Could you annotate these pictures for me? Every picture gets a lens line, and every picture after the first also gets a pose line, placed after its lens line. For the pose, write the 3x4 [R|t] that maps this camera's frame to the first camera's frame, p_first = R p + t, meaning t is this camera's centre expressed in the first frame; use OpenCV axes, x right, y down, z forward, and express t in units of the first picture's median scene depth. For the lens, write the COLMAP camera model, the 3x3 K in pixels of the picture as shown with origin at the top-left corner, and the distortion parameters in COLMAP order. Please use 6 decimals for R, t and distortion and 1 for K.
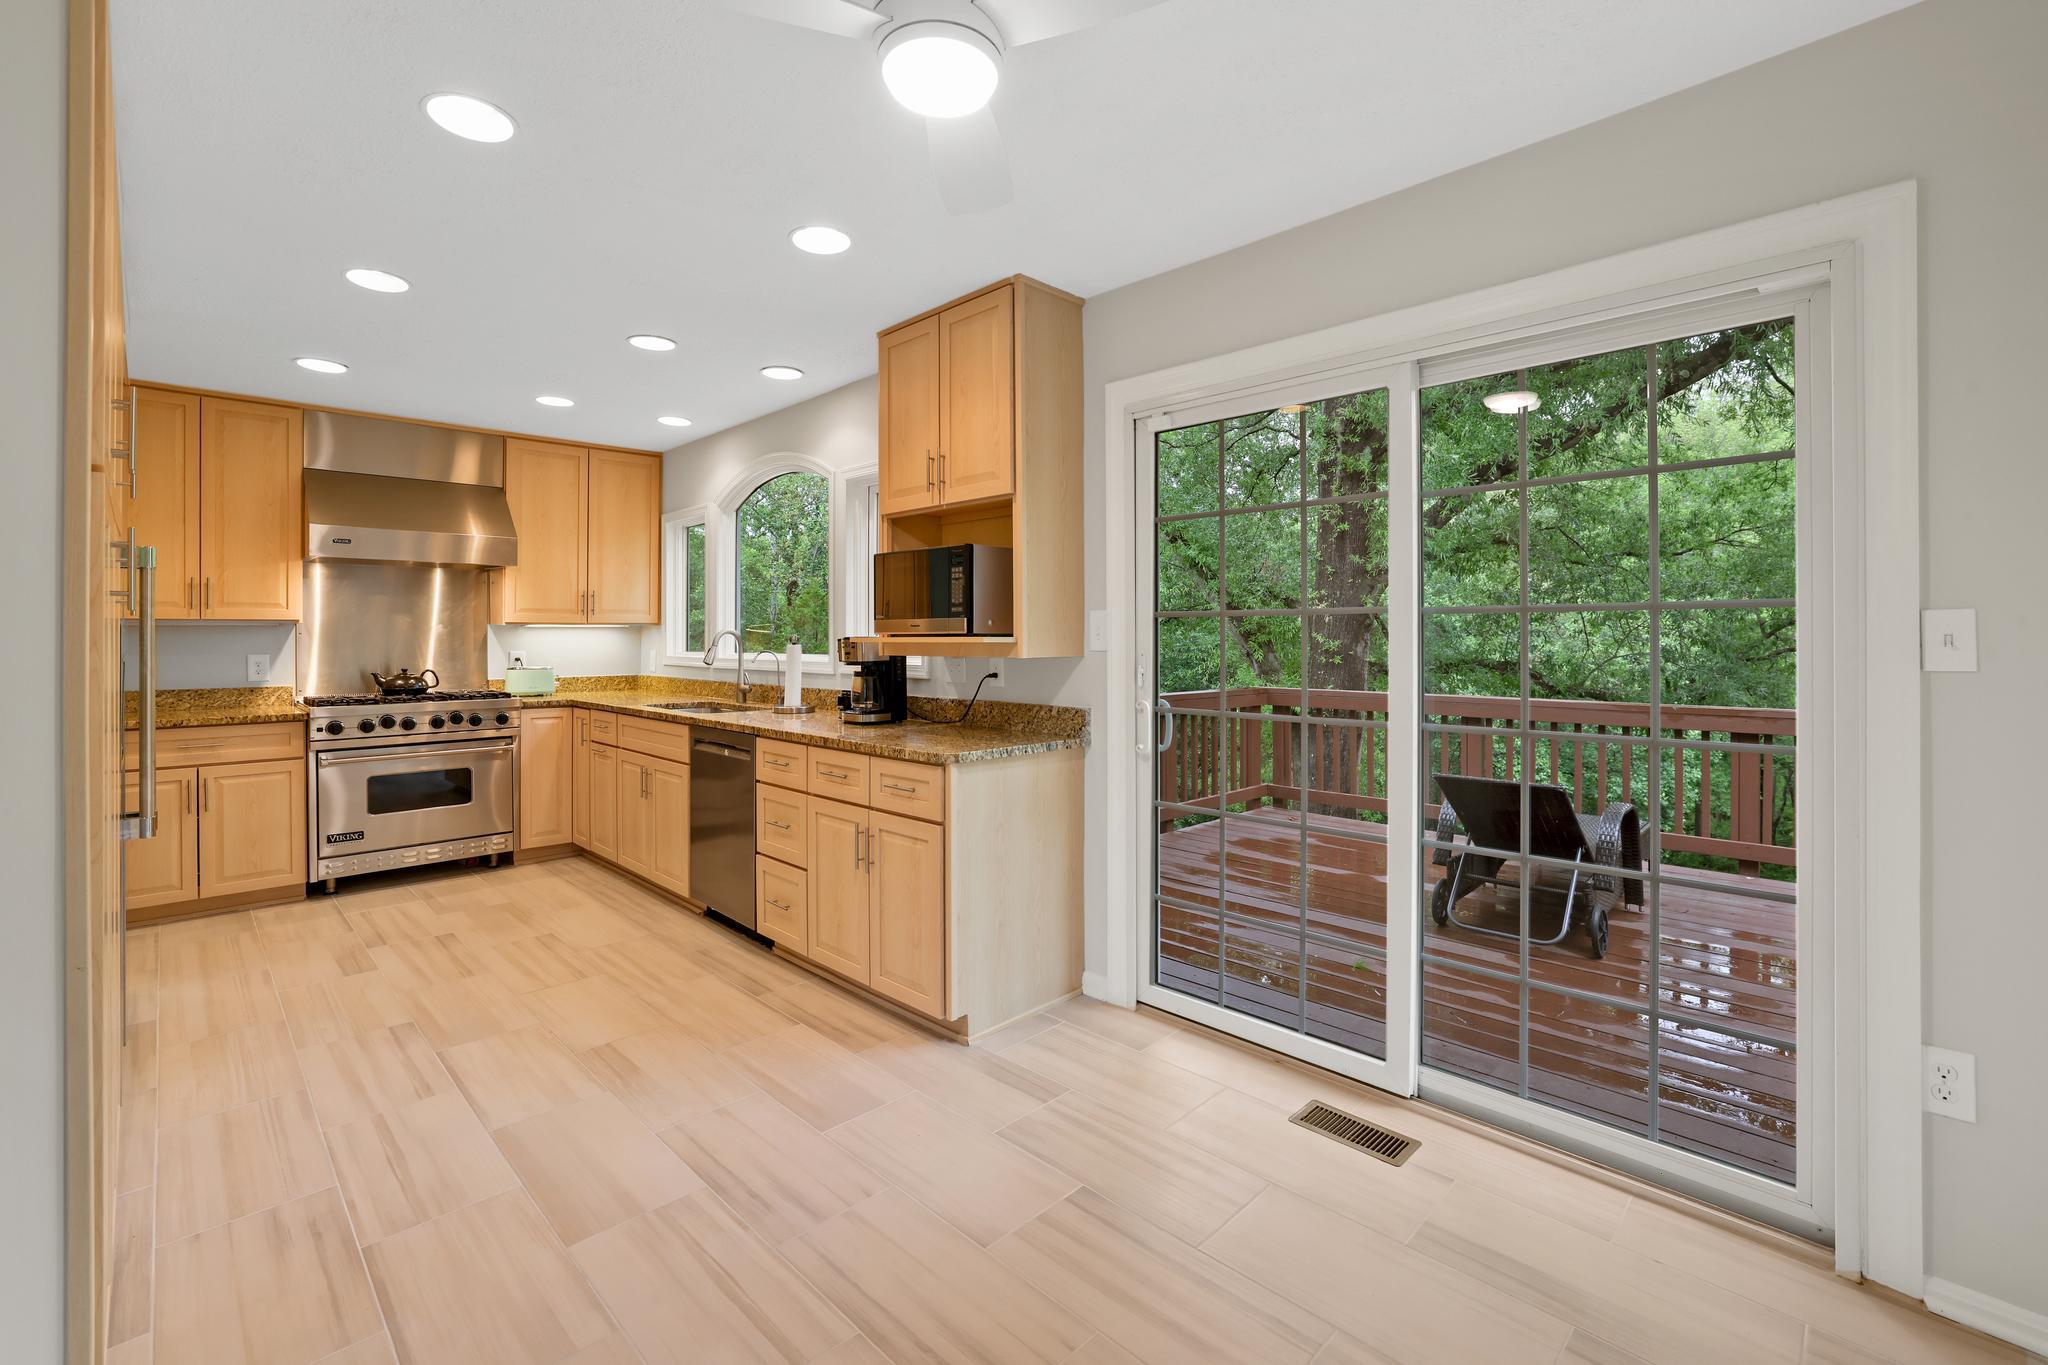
lens RADIAL K [[885.8, 0, 1013.4], [0, 885.8, 638.1], [0, 0, 1]] dist [-0.041615, 0.016813]
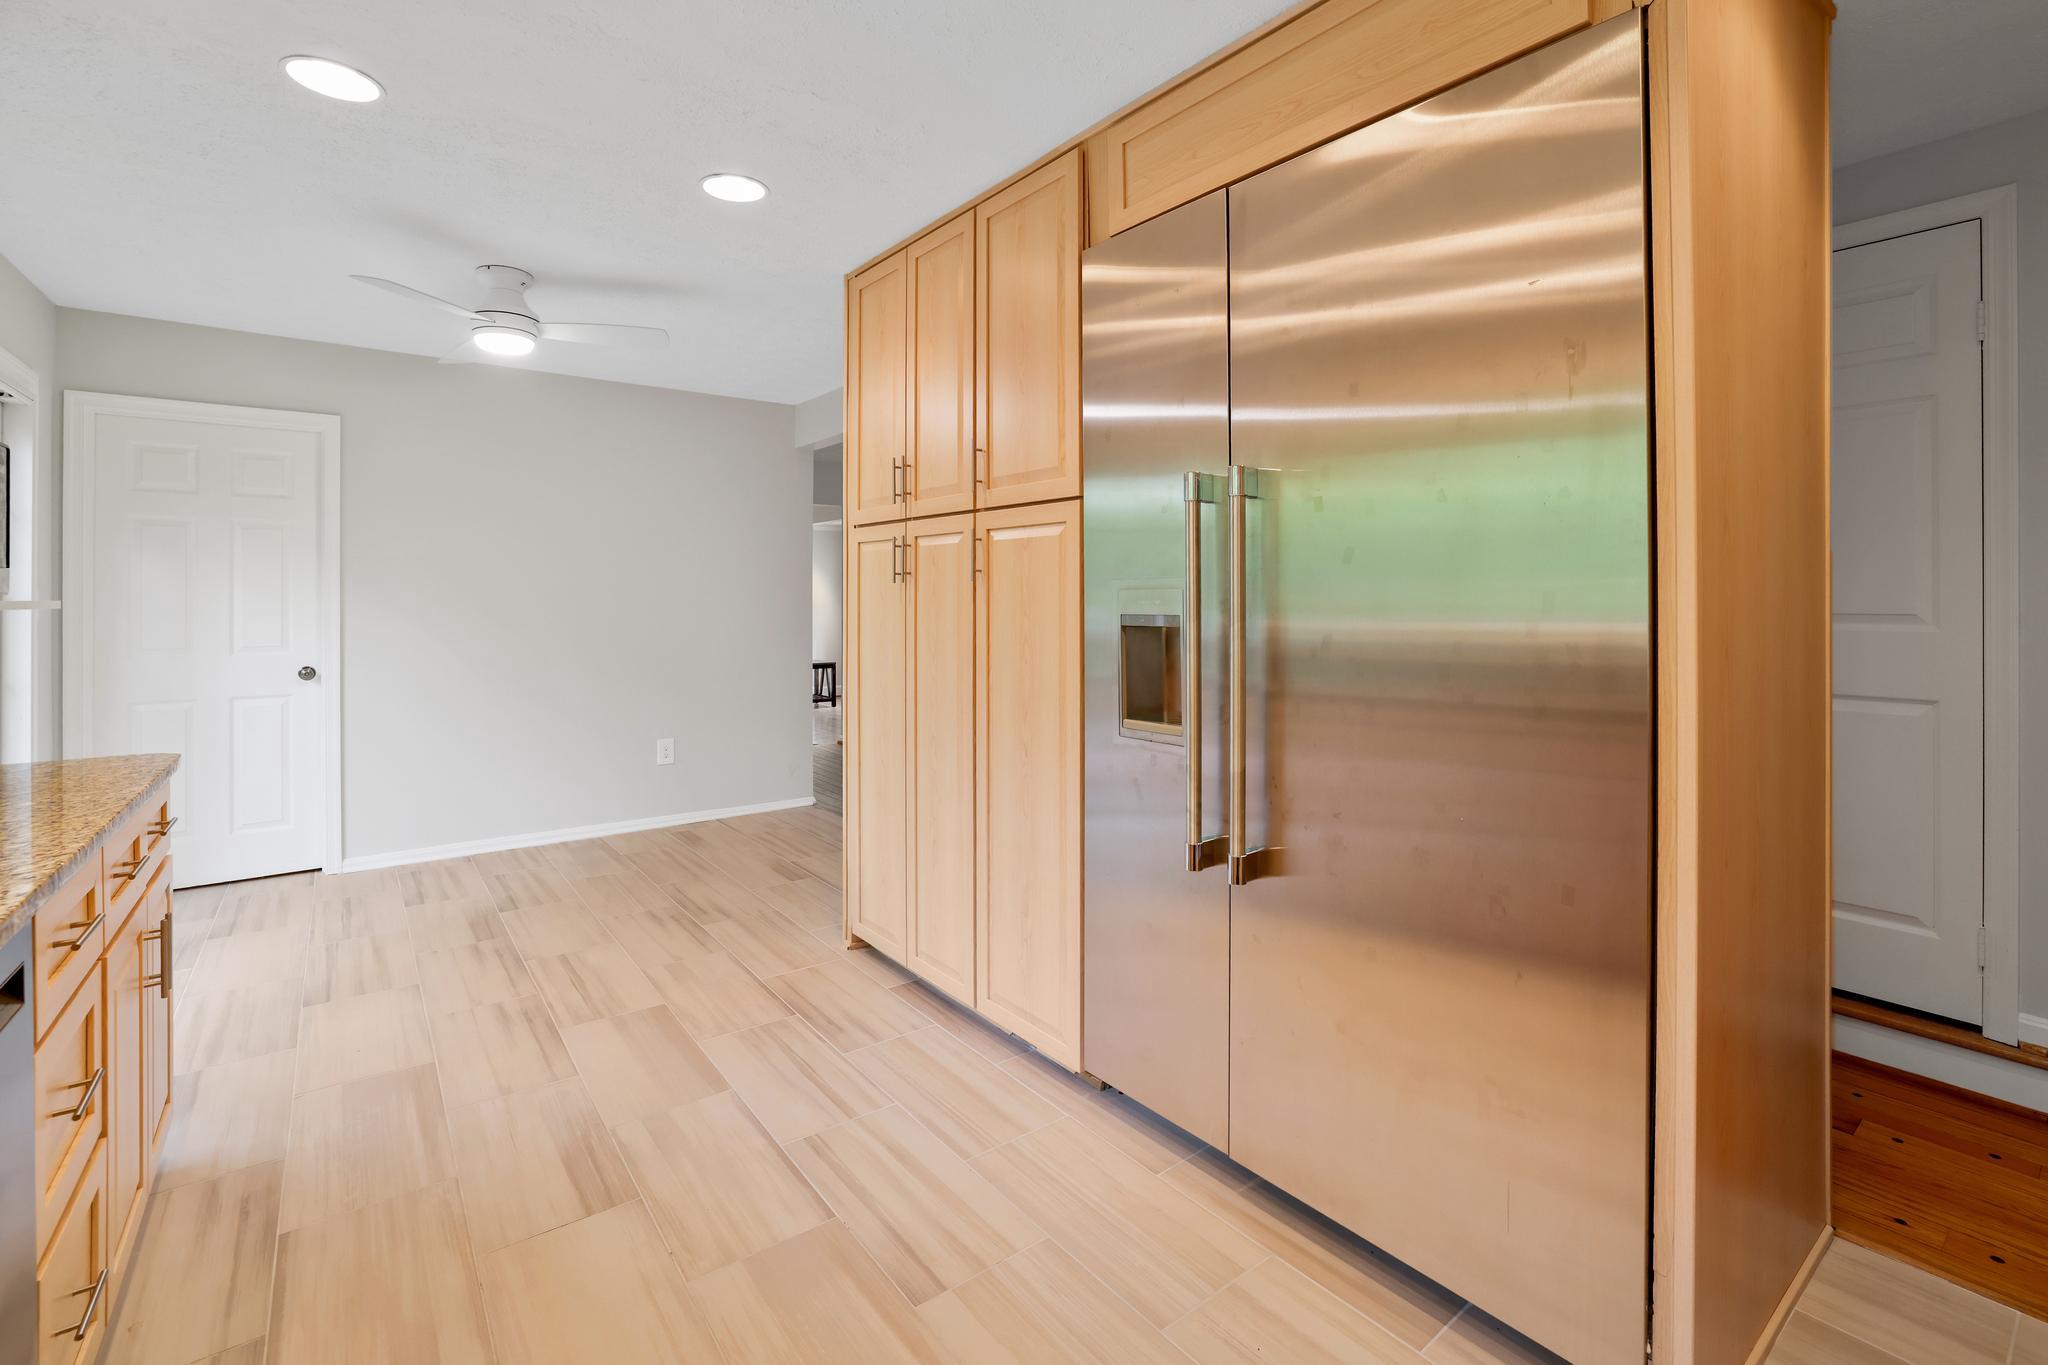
lens RADIAL K [[906.2, 0, 1027.6], [0, 906.2, 585.1], [0, 0, 1]] dist [-0.043424, 0.018303]
pose [[-0.993080, 0.006419, 0.117264, -0.567018], [0.004561, 0.999860, -0.016099, 0.000475], [-0.117351, -0.015452, -0.992970, 1.058110]]
